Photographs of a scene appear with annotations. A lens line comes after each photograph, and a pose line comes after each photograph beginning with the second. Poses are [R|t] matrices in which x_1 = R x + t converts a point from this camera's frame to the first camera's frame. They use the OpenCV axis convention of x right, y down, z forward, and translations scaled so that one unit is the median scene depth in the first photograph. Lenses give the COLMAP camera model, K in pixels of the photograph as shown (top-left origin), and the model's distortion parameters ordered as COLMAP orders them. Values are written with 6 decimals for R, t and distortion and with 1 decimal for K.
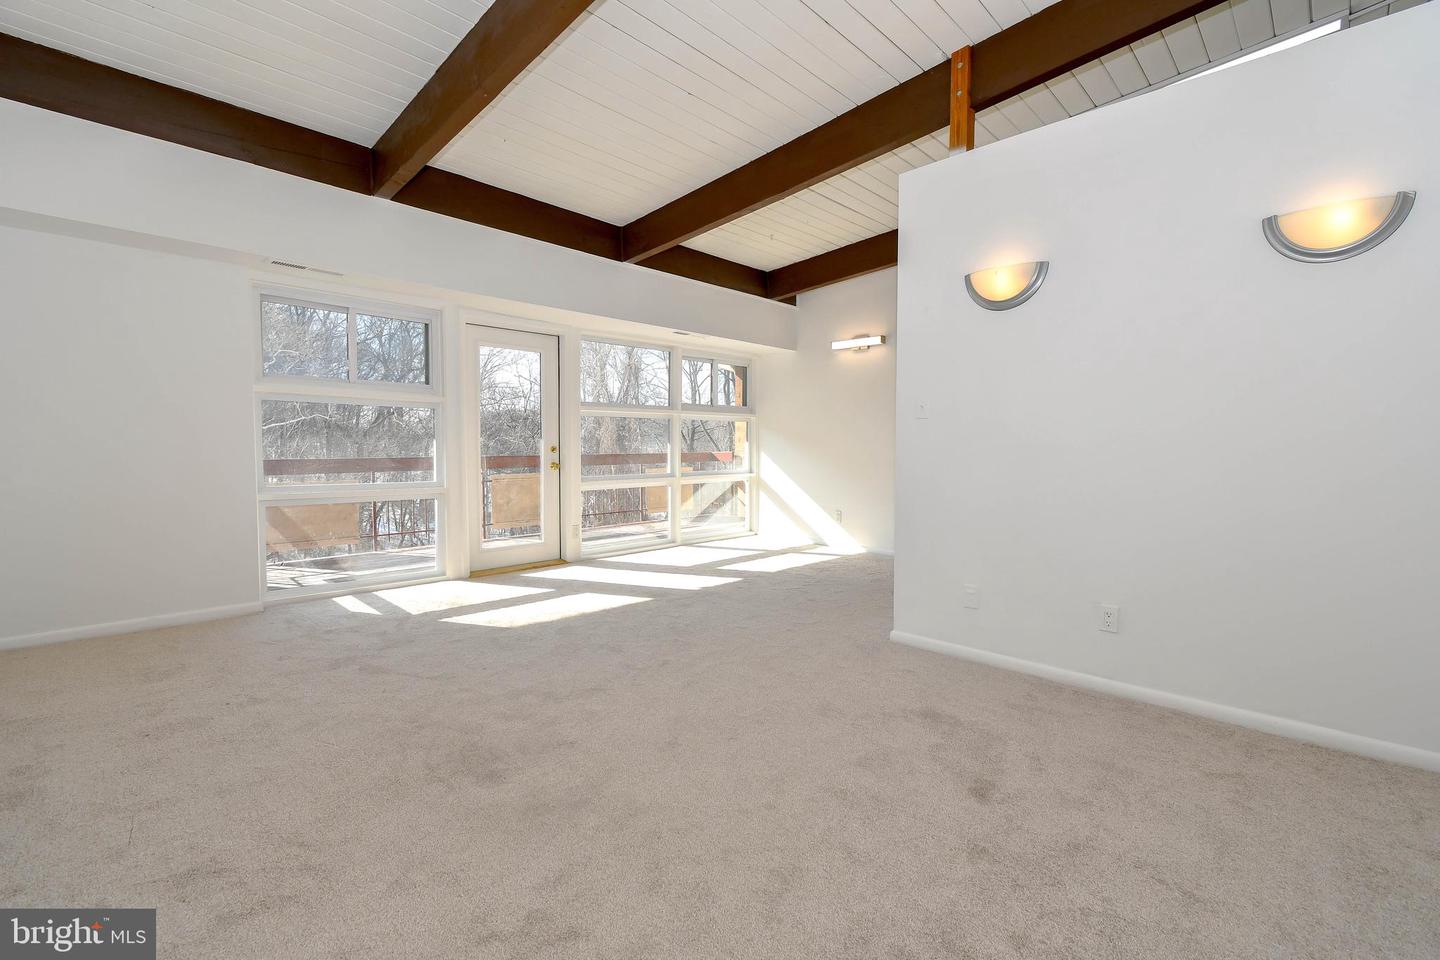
lens RADIAL K [[630.9, 0, 730.5], [0, 630.9, 480.0], [0, 0, 1]] dist [0.002509, -0.003350]
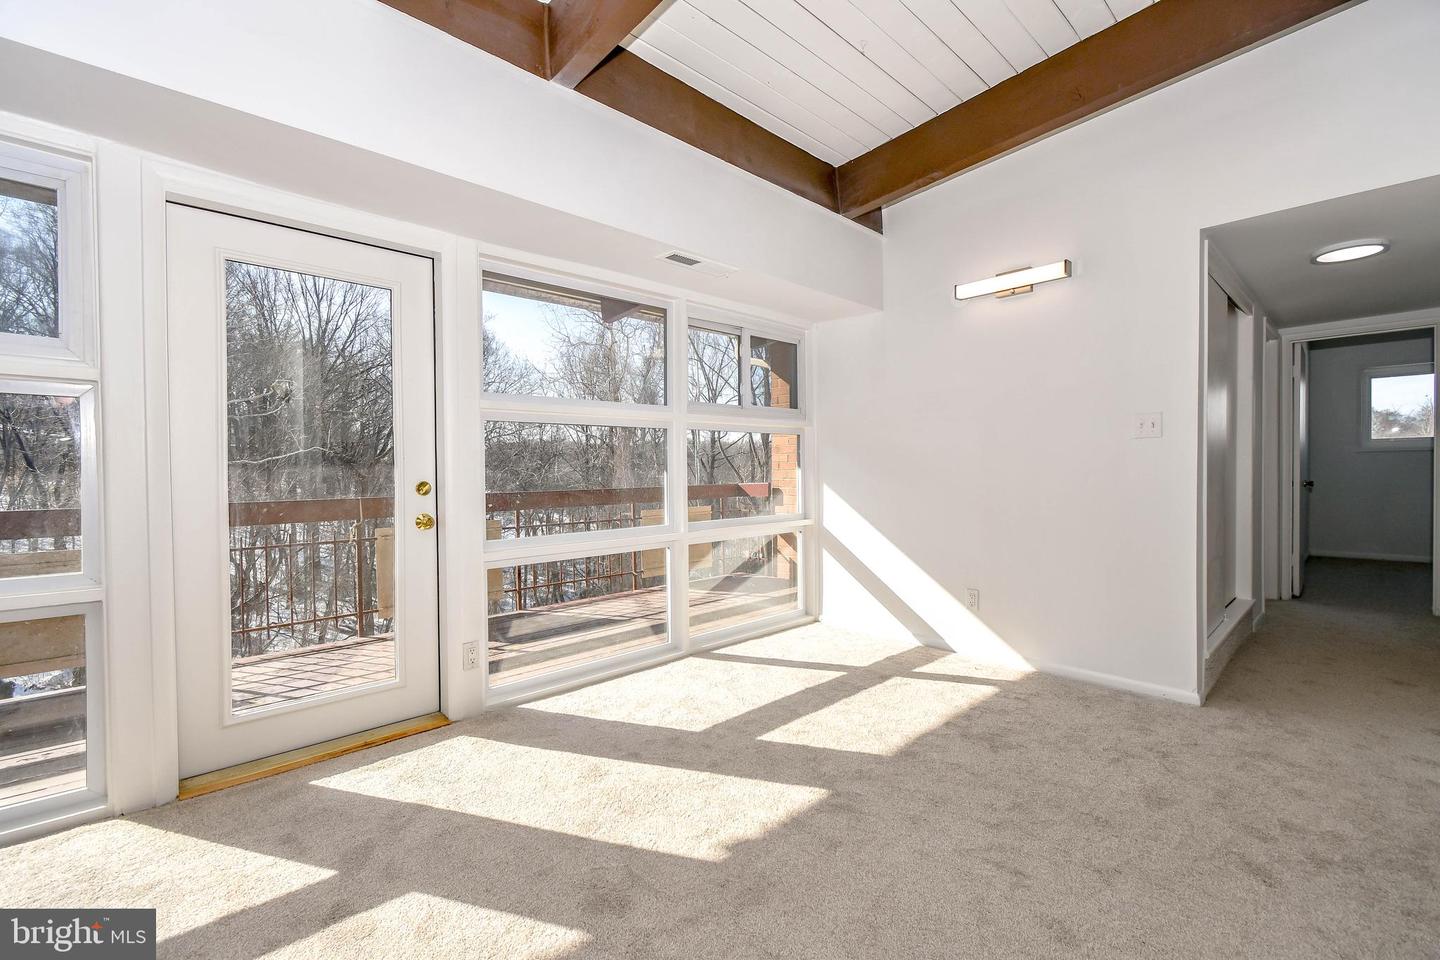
lens RADIAL K [[630.9, 0, 748.2], [0, 630.9, 482.2], [0, 0, 1]] dist [0.002509, -0.003350]
pose [[0.999858, -0.016215, -0.004668, -0.019911], [0.016018, 0.999089, -0.039552, -0.024606], [0.005305, 0.039471, 0.999207, 0.414262]]
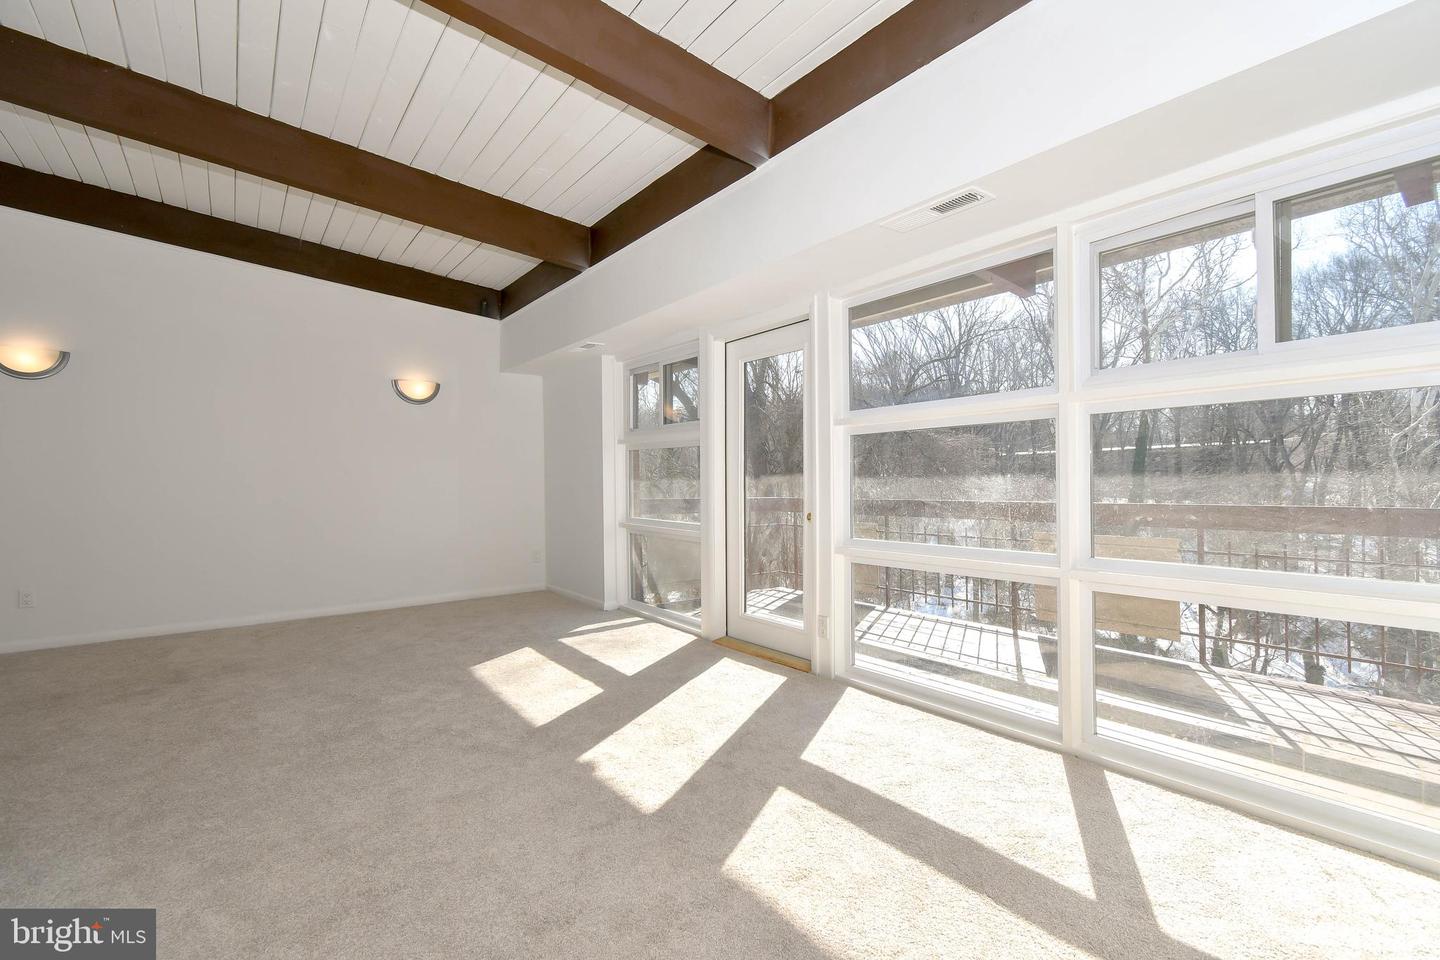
lens RADIAL K [[630.9, 0, 713.1], [0, 630.9, 481.2], [0, 0, 1]] dist [0.002509, -0.003350]
pose [[-0.132664, -0.014323, -0.991058, 0.295429], [-0.065716, 0.997823, -0.005624, -0.037878], [0.988980, 0.064382, -0.133316, 0.781081]]
